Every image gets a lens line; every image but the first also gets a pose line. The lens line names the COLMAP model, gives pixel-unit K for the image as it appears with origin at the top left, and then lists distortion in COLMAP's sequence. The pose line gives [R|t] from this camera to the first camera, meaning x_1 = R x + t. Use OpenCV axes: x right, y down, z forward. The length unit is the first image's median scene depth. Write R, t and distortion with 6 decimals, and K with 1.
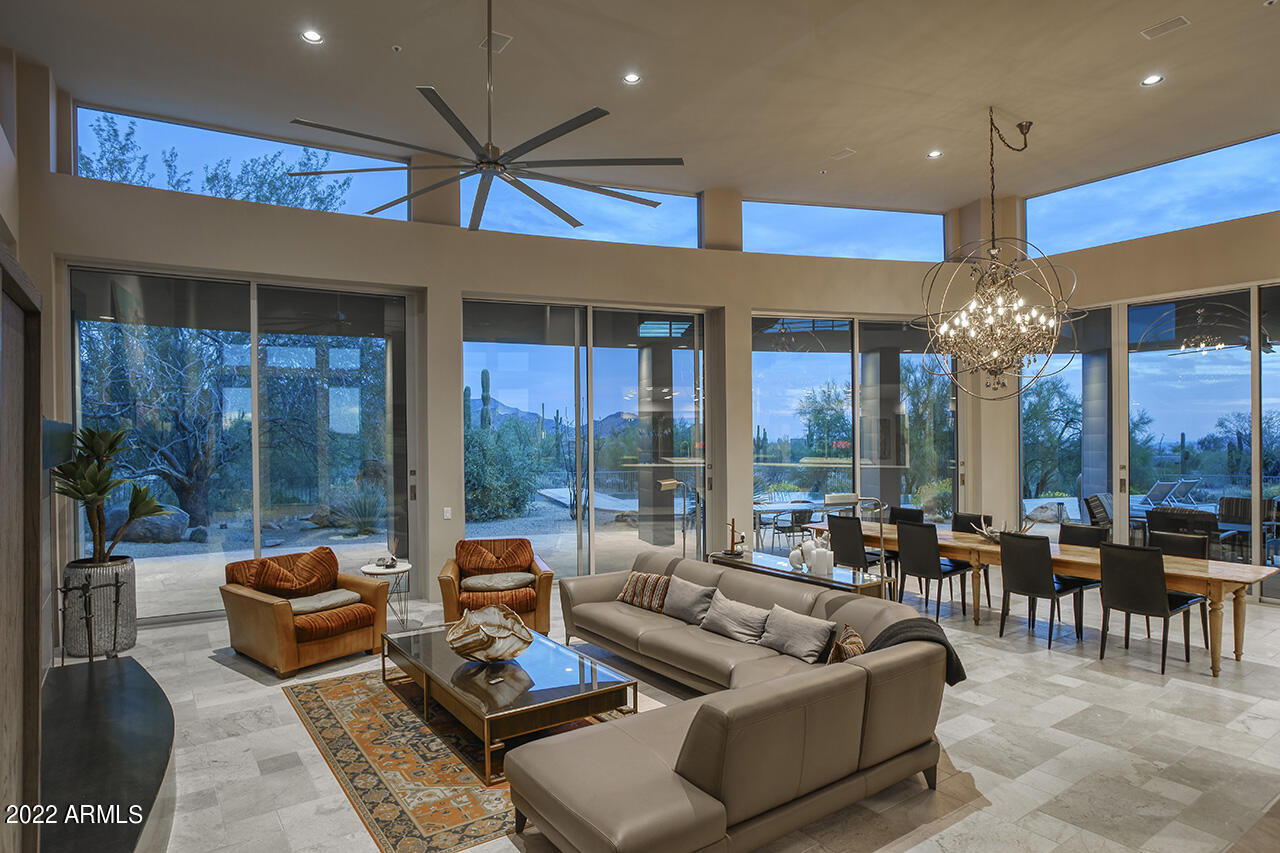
lens RADIAL K [[718.5, 0, 635.0], [0, 718.5, 427.7], [0, 0, 1]] dist [-0.045202, 0.025089]
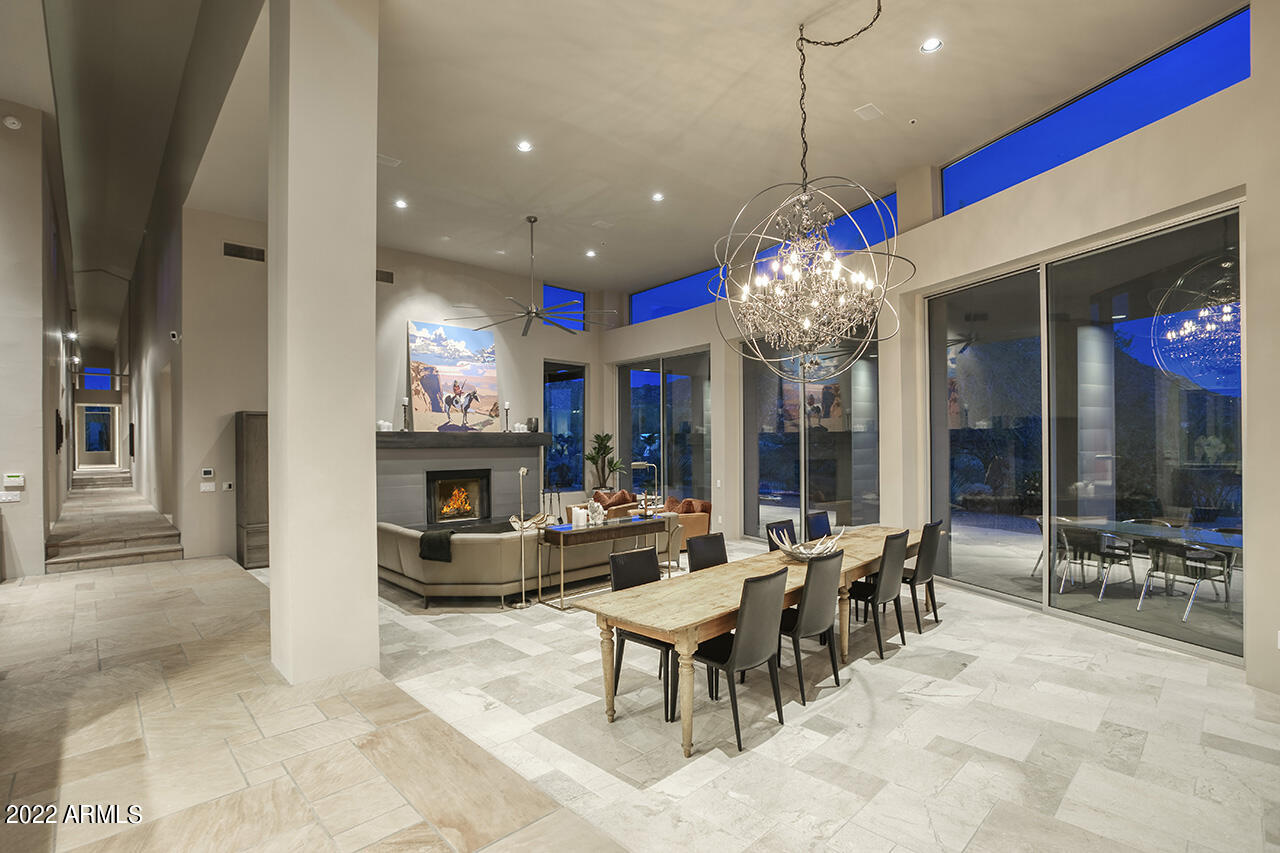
lens RADIAL K [[599.9, 0, 639.2], [0, 599.9, 438.8], [0, 0, 1]] dist [-0.021765, 0.000456]
pose [[0.145464, -0.002610, -0.989360, 1.815788], [0.022584, 0.999745, 0.000683, 0.024626], [0.989106, -0.022443, 0.145486, 1.117944]]
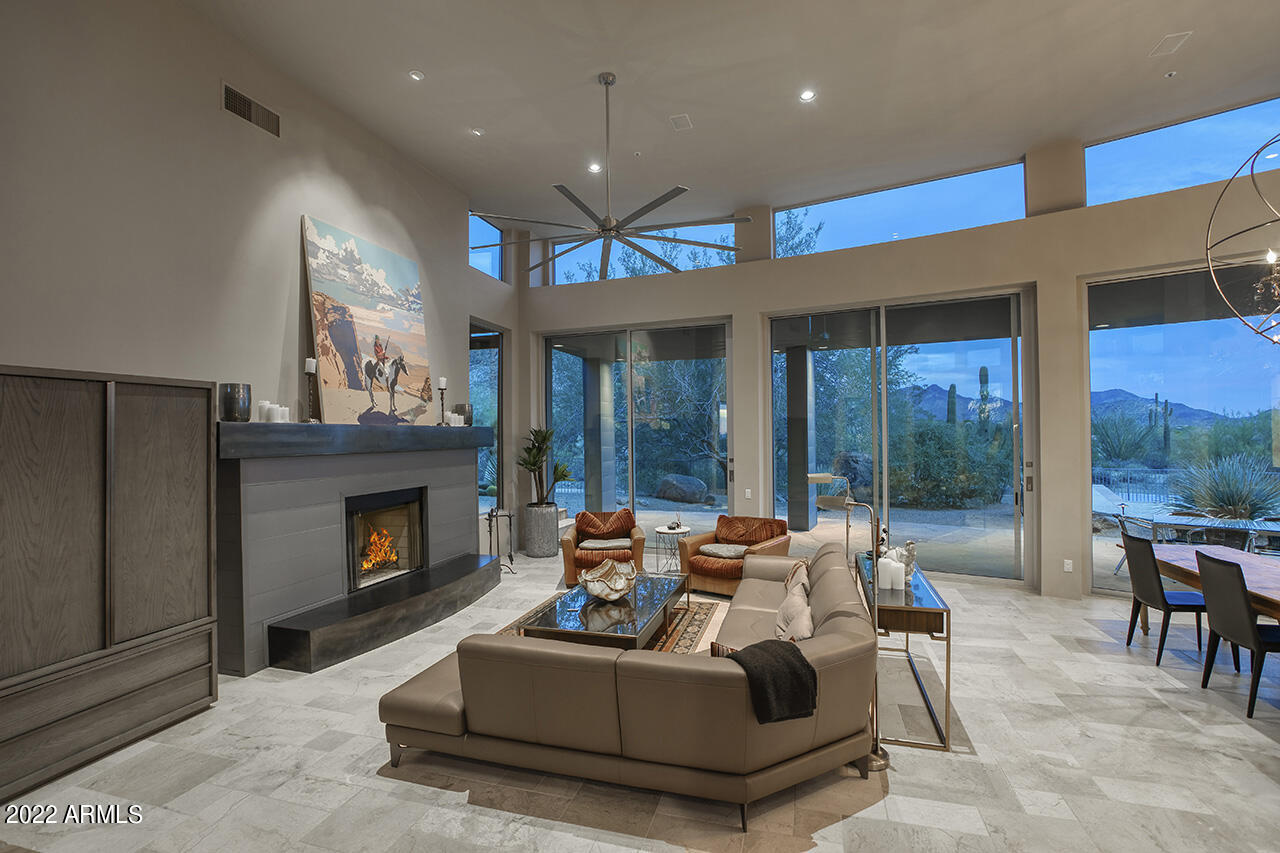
lens RADIAL K [[594.6, 0, 628.1], [0, 594.6, 427.0], [0, 0, 1]] dist [-0.026341, 0.000455]
pose [[0.616679, -0.008751, -0.787166, 0.758685], [0.017910, 0.999835, 0.002916, -0.006725], [0.787011, -0.015896, 0.616734, 0.353963]]
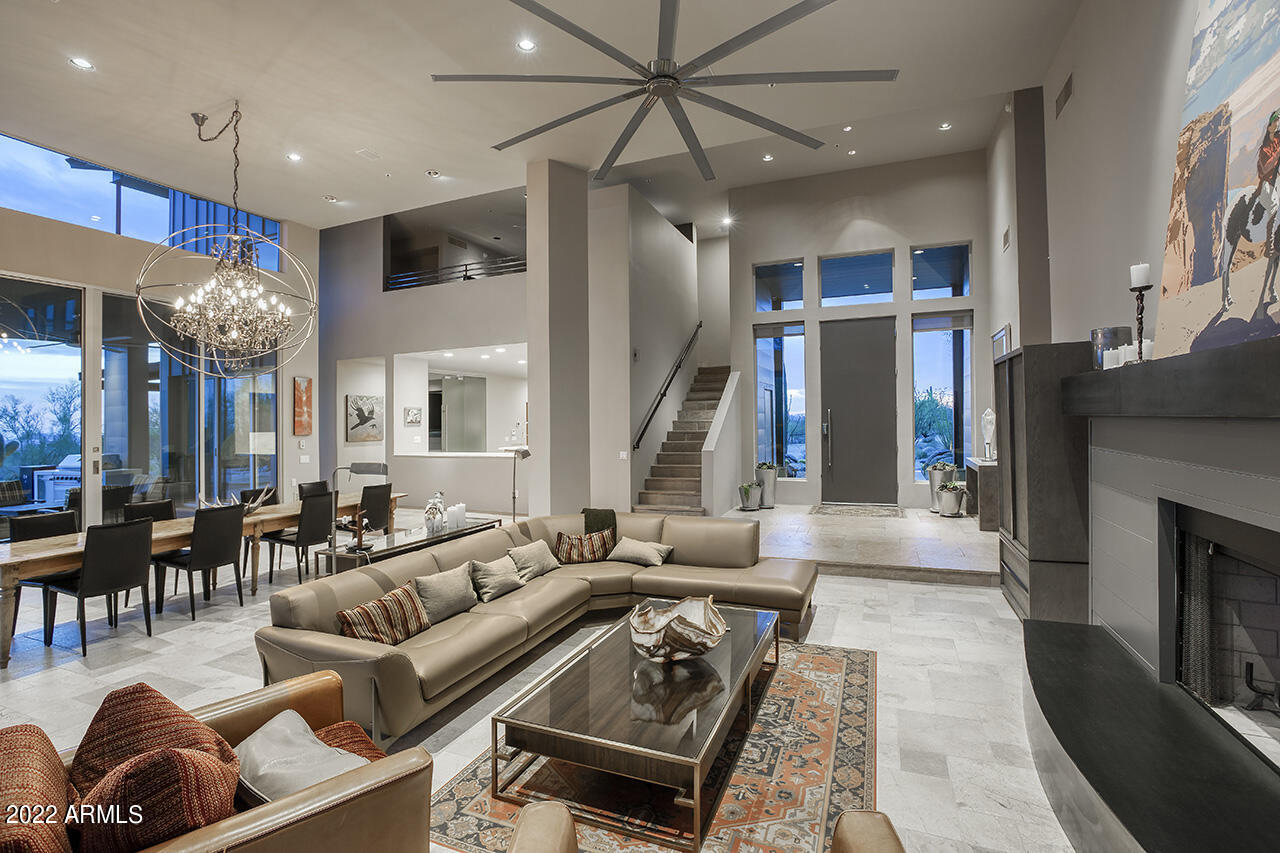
lens RADIAL K [[594.6, 0, 628.1], [0, 594.6, 427.0], [0, 0, 1]] dist [-0.026341, 0.000455]
pose [[-0.529977, 0.002184, 0.848009, -0.824479], [0.005132, 0.999987, 0.000632, 0.050033], [-0.847997, 0.004687, -0.529981, 1.510362]]
